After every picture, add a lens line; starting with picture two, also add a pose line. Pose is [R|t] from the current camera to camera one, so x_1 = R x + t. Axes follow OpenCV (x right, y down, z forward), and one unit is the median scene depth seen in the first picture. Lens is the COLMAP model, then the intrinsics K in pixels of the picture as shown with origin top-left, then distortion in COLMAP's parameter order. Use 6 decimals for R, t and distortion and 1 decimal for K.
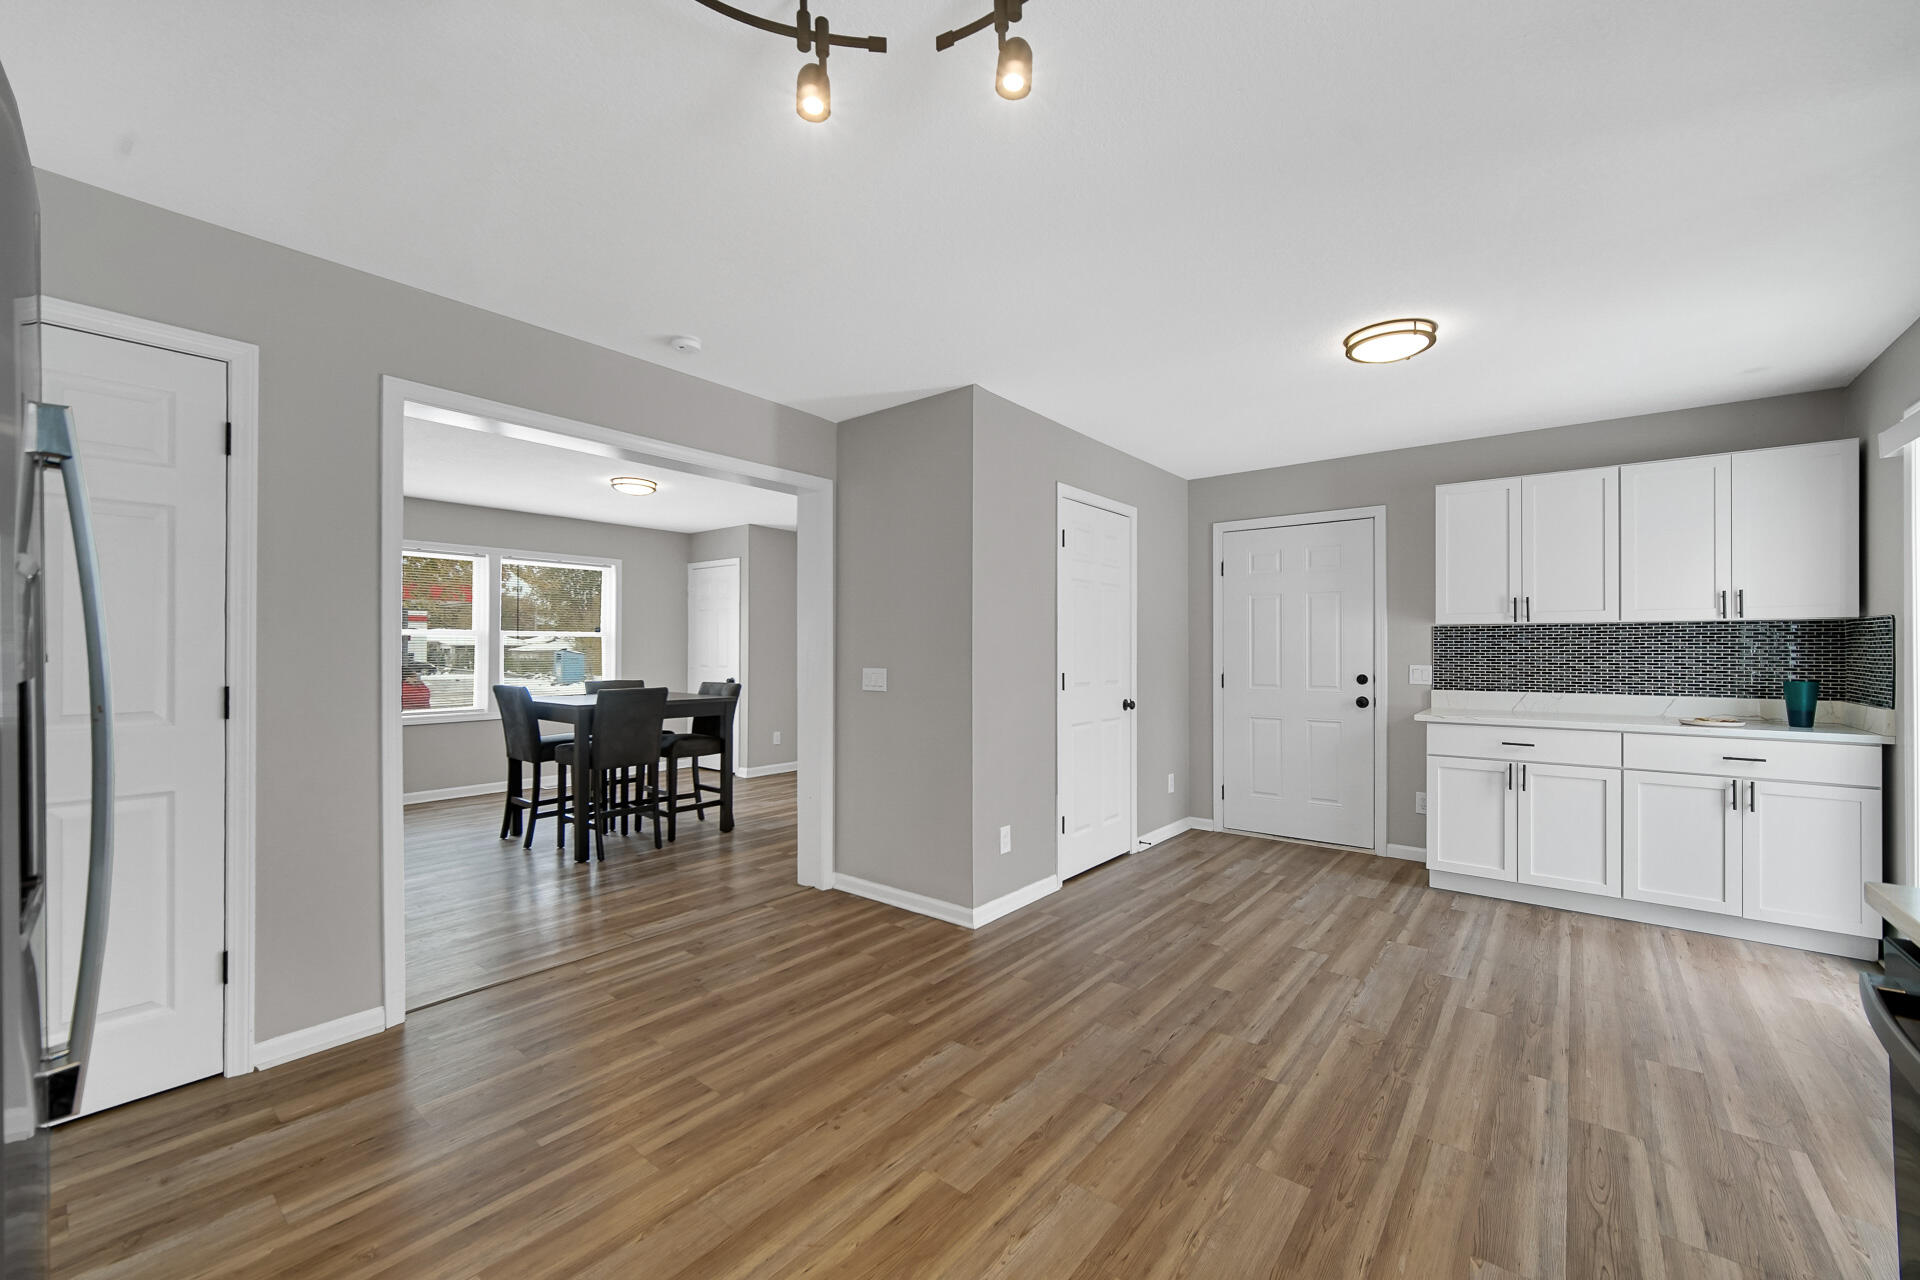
lens RADIAL K [[764.2, 0, 954.0], [0, 764.2, 636.9], [0, 0, 1]] dist [-0.000278, -0.000089]
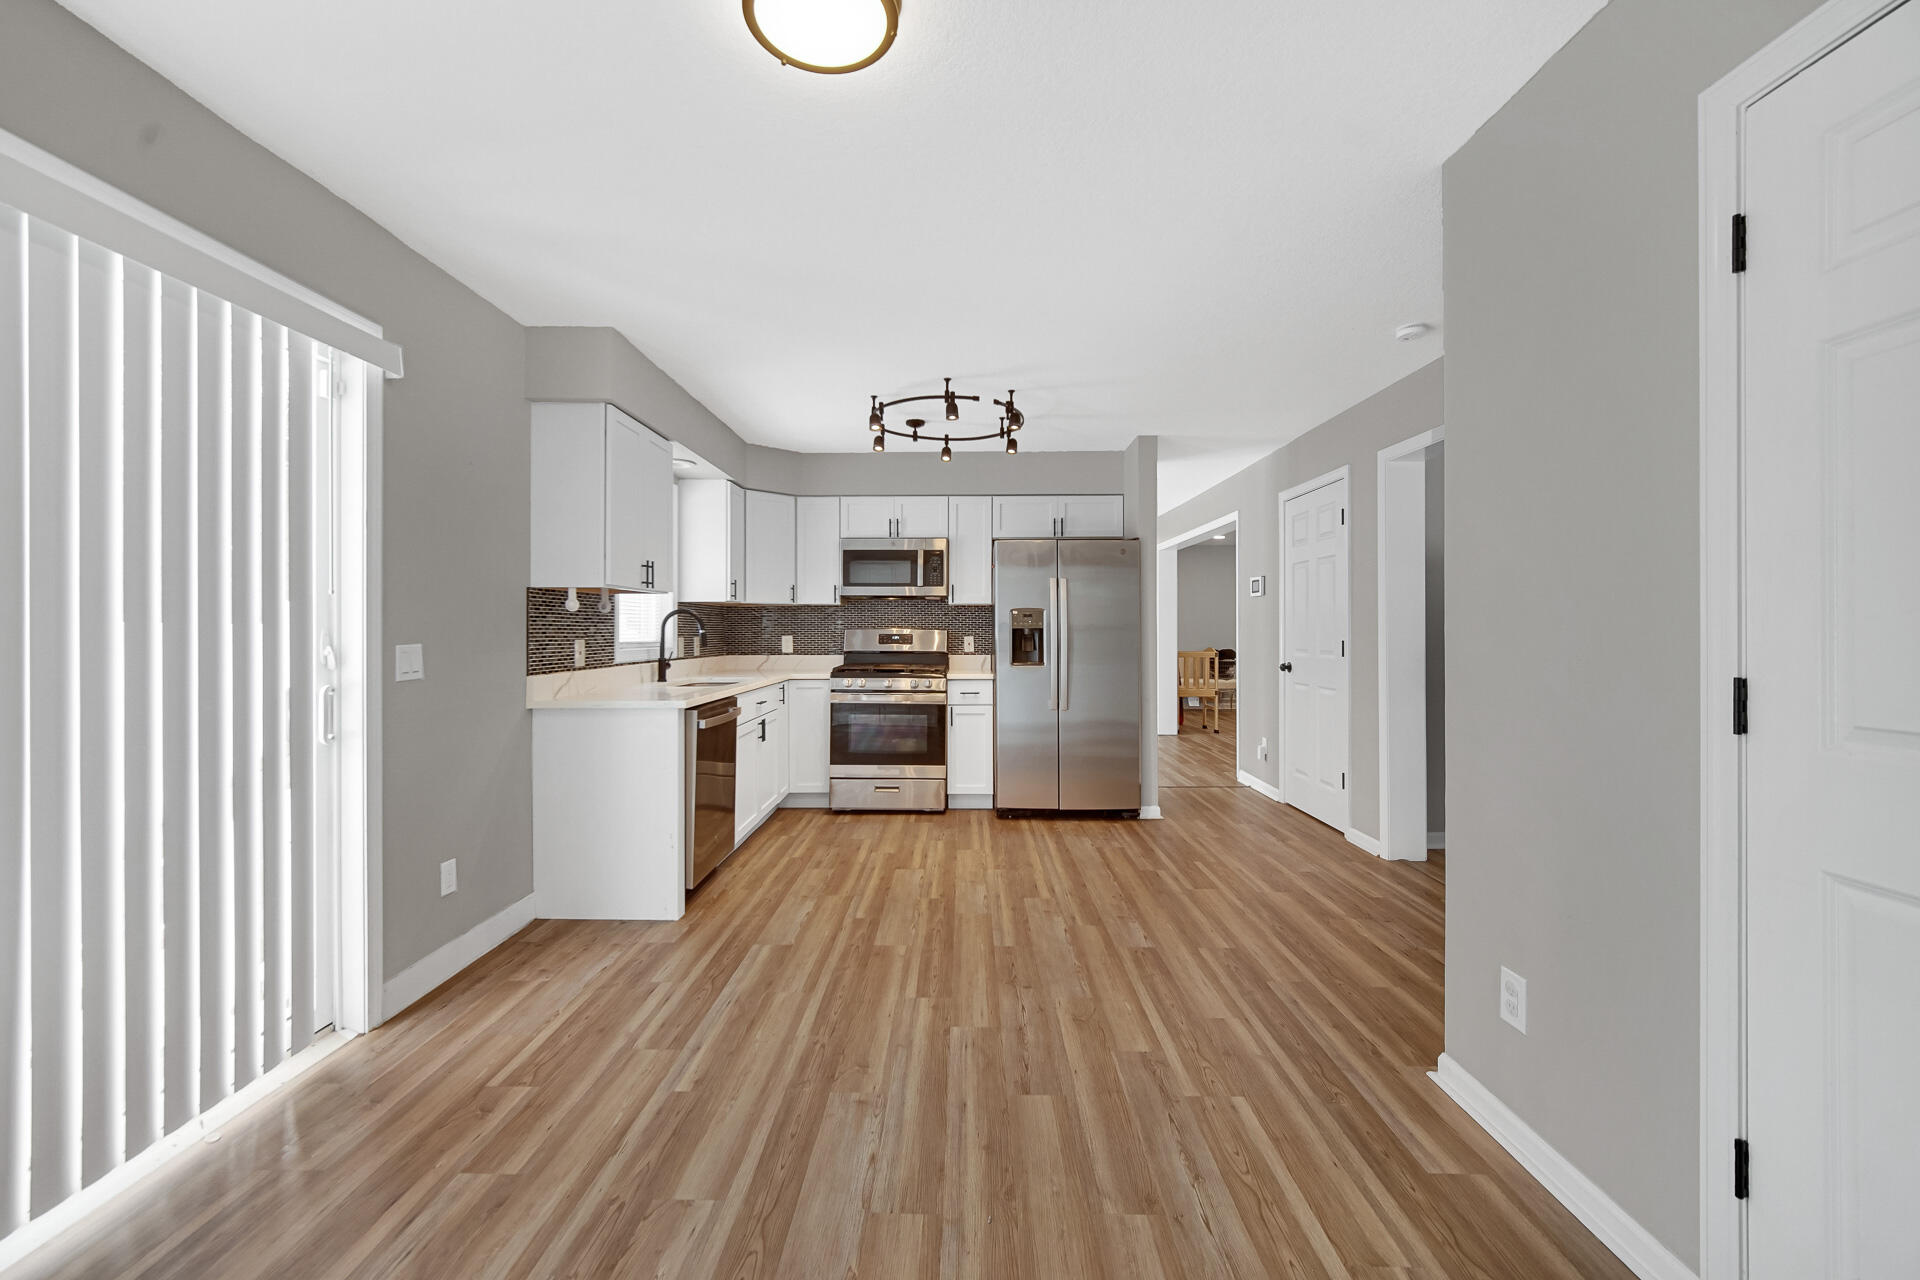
lens RADIAL K [[764.2, 0, 954.0], [0, 764.2, 636.9], [0, 0, 1]] dist [-0.000278, -0.000089]
pose [[-0.787969, 0.004002, -0.615702, 0.817402], [0.010169, 0.999927, -0.006514, 0.041174], [0.615631, -0.011394, -0.787953, 1.468306]]
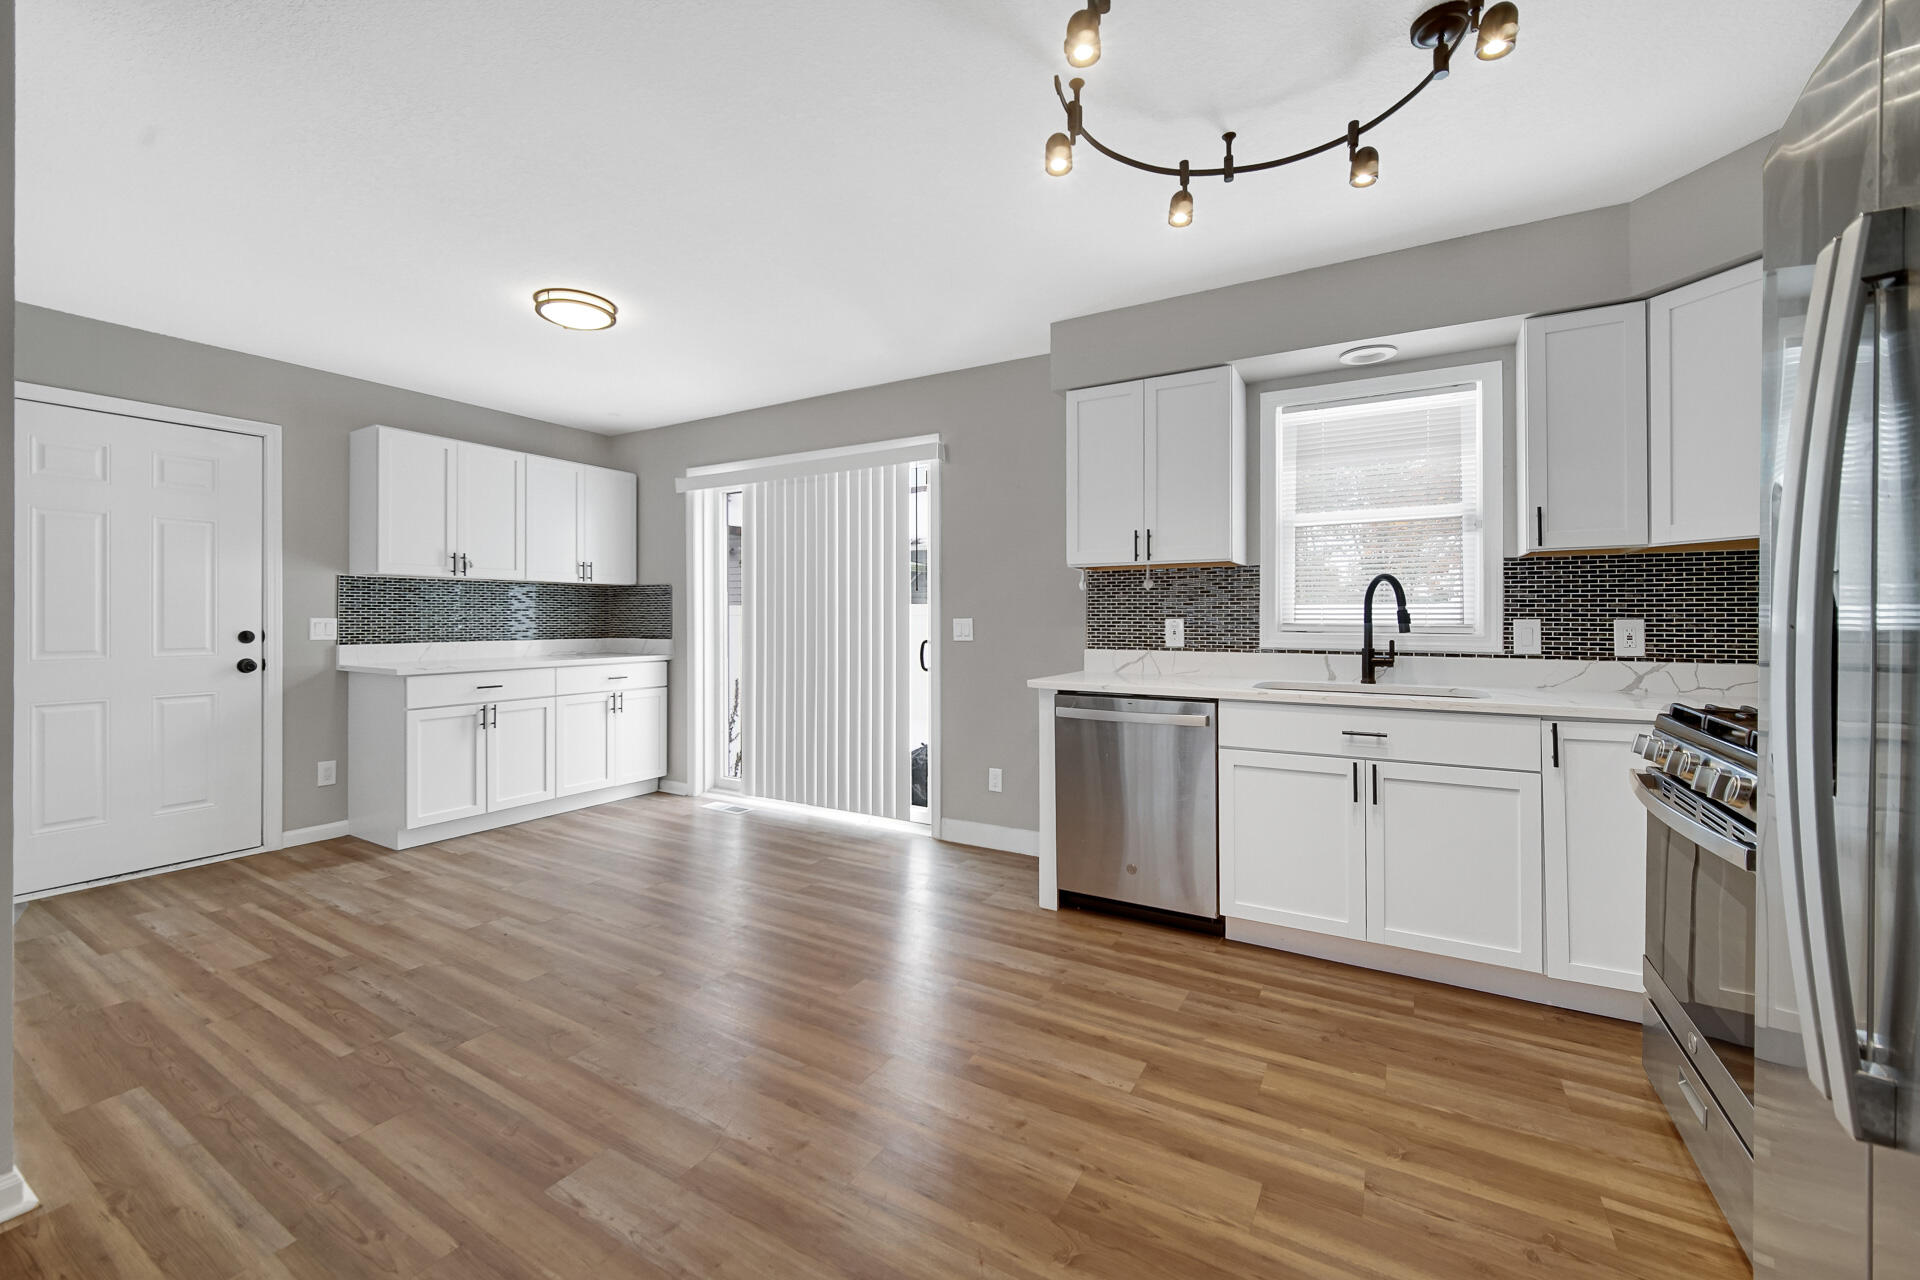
lens RADIAL K [[764.8, 0, 949.6], [0, 764.8, 607.1], [0, 0, 1]] dist [-0.001842, 0.000045]
pose [[-0.138378, 0.012771, 0.990297, -0.574217], [-0.018381, 0.999712, -0.015461, 0.038778], [-0.990209, -0.020342, -0.138103, 0.640546]]
